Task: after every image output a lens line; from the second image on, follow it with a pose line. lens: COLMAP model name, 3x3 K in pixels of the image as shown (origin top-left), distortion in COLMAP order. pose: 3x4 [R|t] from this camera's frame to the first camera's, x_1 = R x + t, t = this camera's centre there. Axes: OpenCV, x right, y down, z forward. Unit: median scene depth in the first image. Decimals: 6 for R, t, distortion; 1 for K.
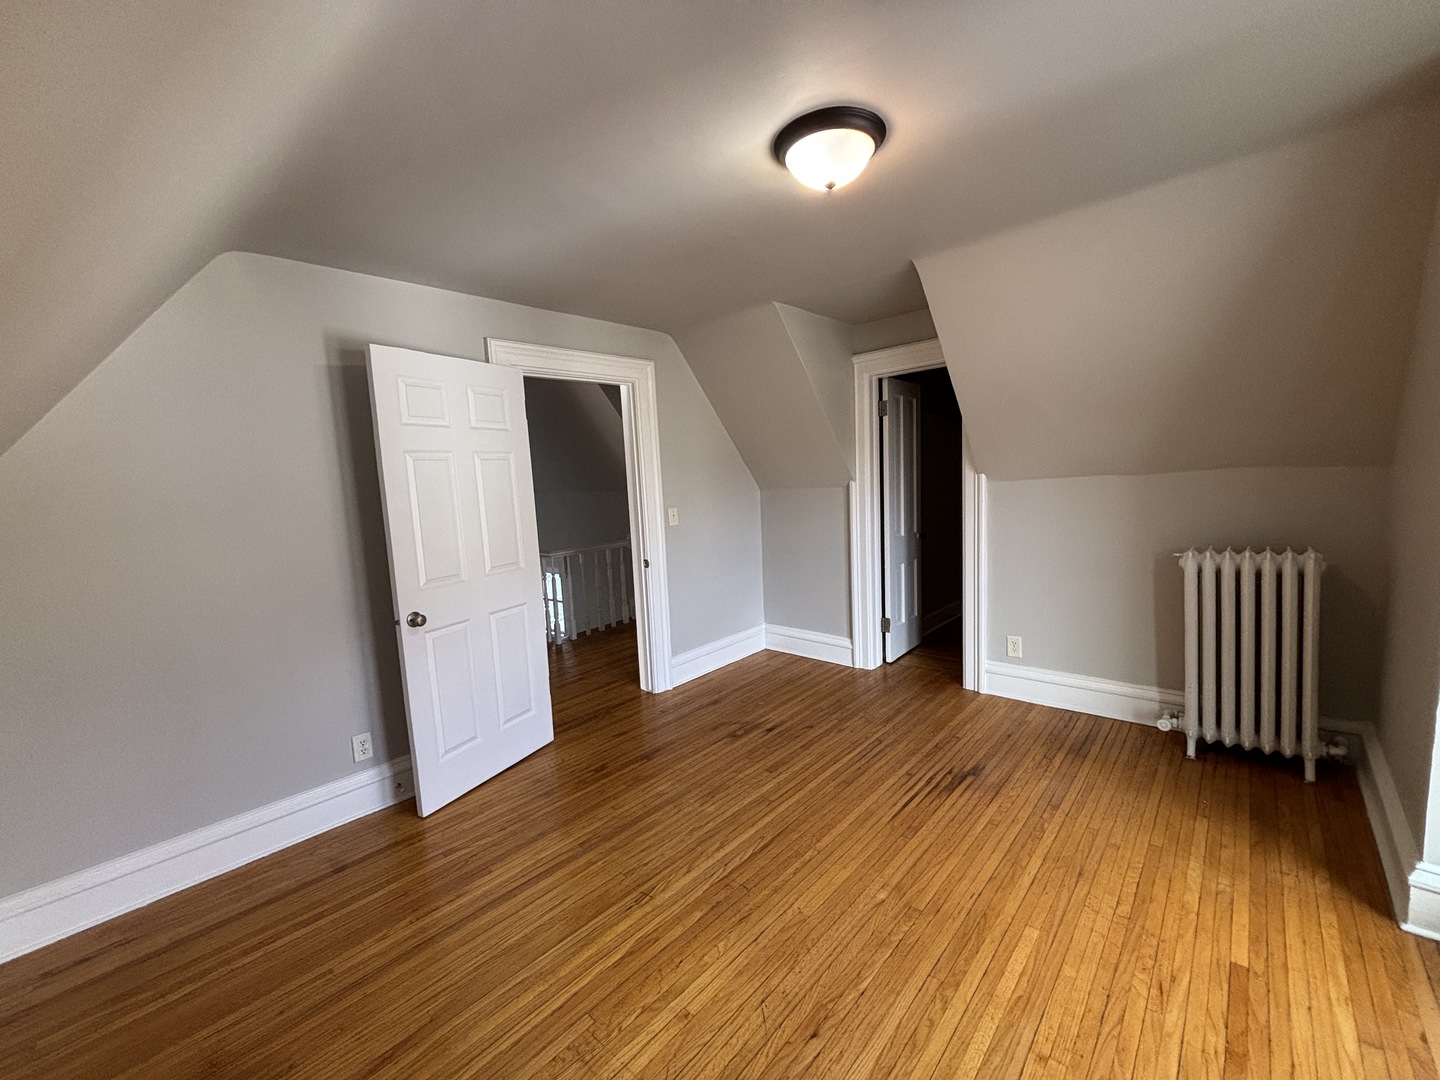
lens RADIAL K [[579.9, 0, 720.0], [0, 579.9, 540.0], [0, 0, 1]] dist [0.000072, -0.000344]
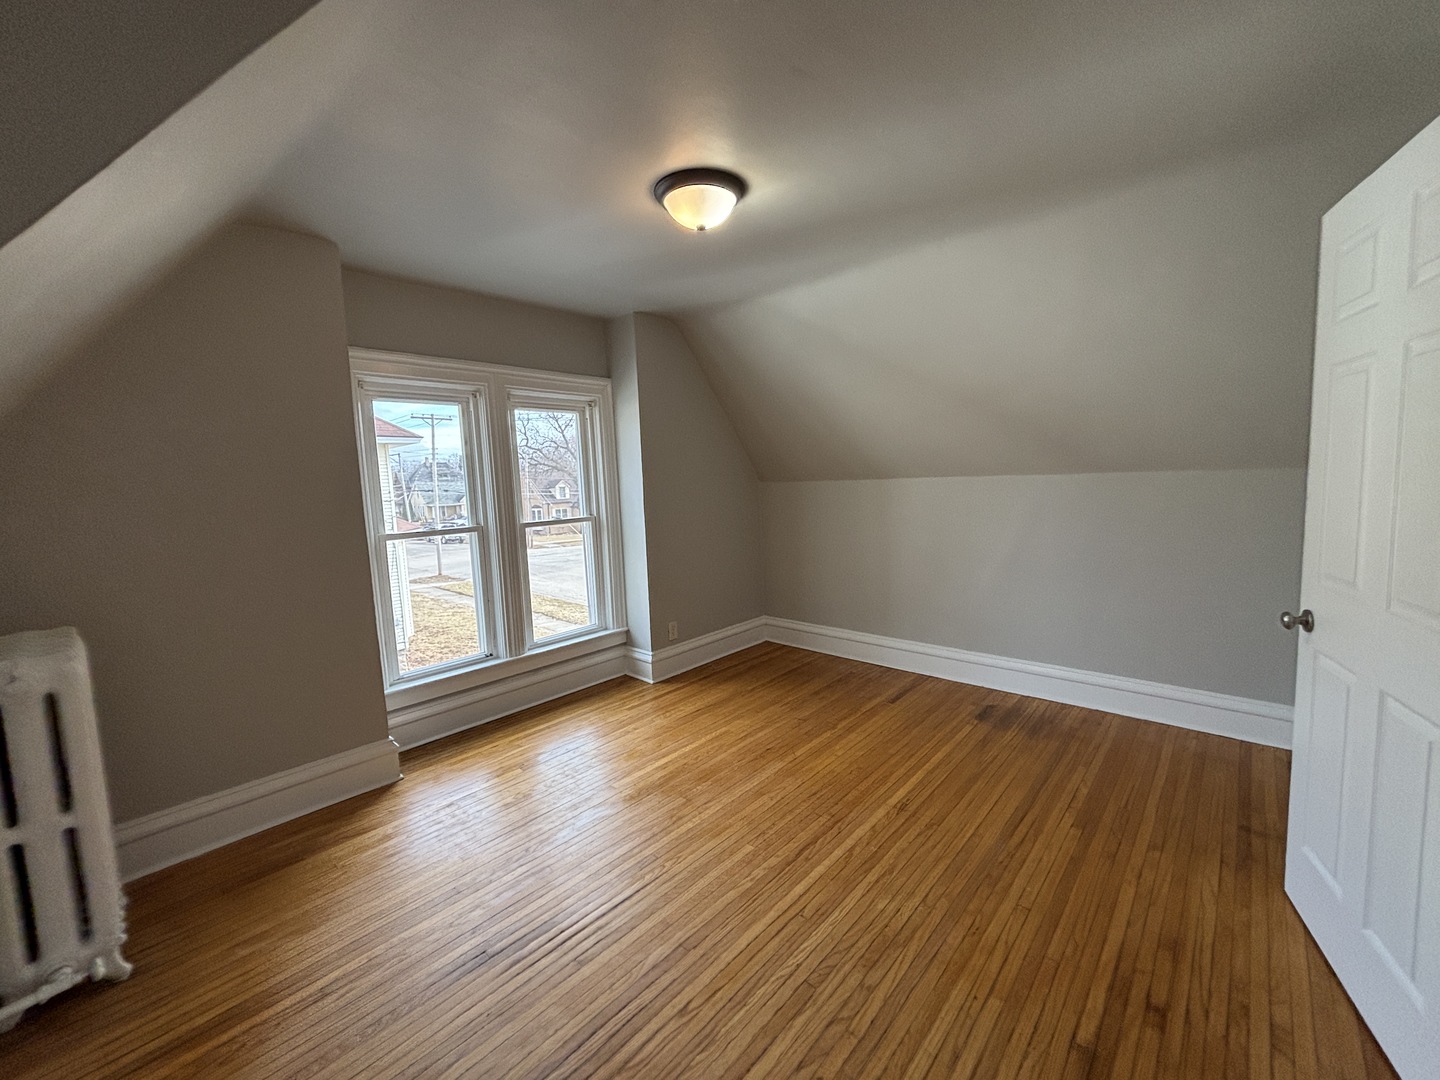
lens RADIAL K [[579.9, 0, 720.0], [0, 579.9, 540.0], [0, 0, 1]] dist [0.000072, -0.000344]
pose [[-0.995784, 0.090988, 0.011620, 0.159937], [0.091433, 0.974457, 0.205118, -0.180092], [0.007340, 0.205316, -0.978668, 1.859755]]
